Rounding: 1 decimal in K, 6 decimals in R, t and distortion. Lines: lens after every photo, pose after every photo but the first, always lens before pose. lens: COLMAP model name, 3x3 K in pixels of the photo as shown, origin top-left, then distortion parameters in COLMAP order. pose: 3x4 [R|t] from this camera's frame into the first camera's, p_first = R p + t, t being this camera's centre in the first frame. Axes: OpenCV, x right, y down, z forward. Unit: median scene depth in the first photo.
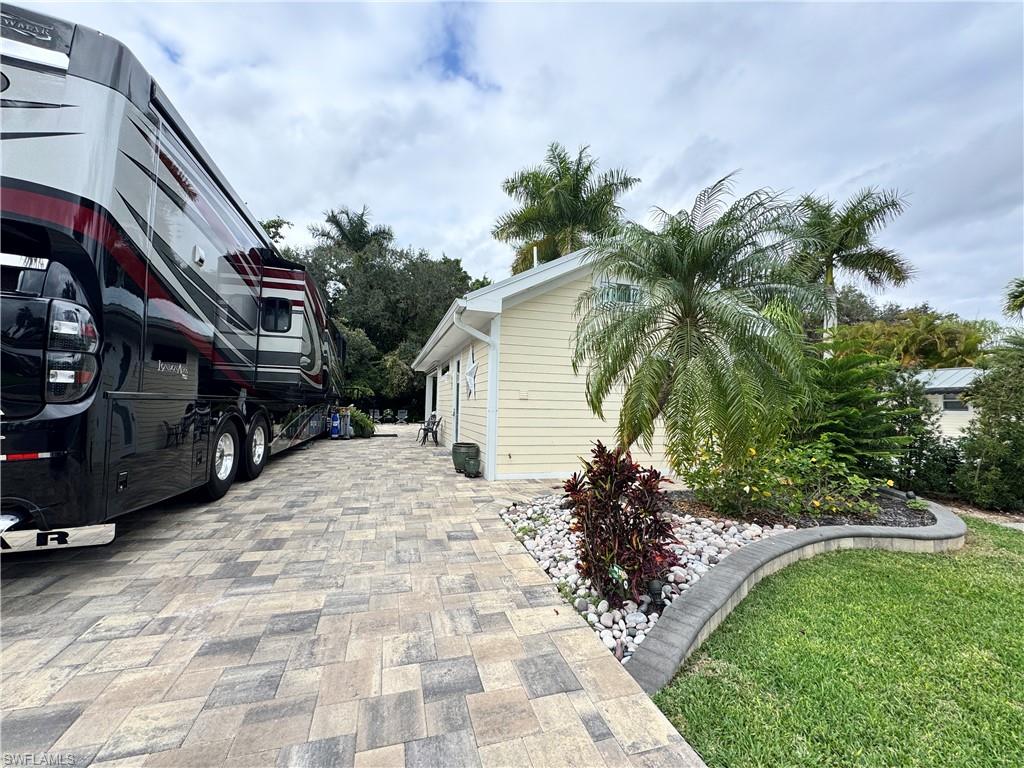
lens RADIAL K [[408.6, 0, 509.8], [0, 408.6, 381.2], [0, 0, 1]] dist [-0.003606, 0.000436]
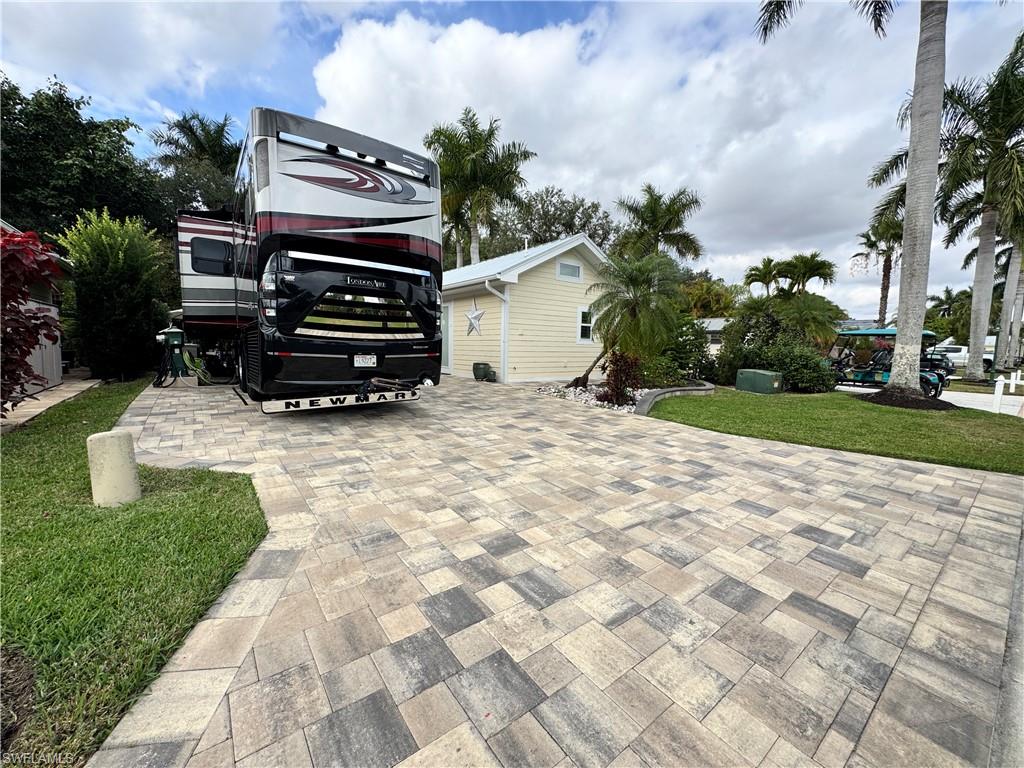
lens RADIAL K [[408.6, 0, 511.8], [0, 408.6, 386.8], [0, 0, 1]] dist [-0.003606, 0.000436]
pose [[0.933032, -0.042054, 0.357327, -0.209662], [-0.015777, 0.987408, 0.157403, -0.002958], [-0.359447, -0.152500, 0.920620, -0.191730]]
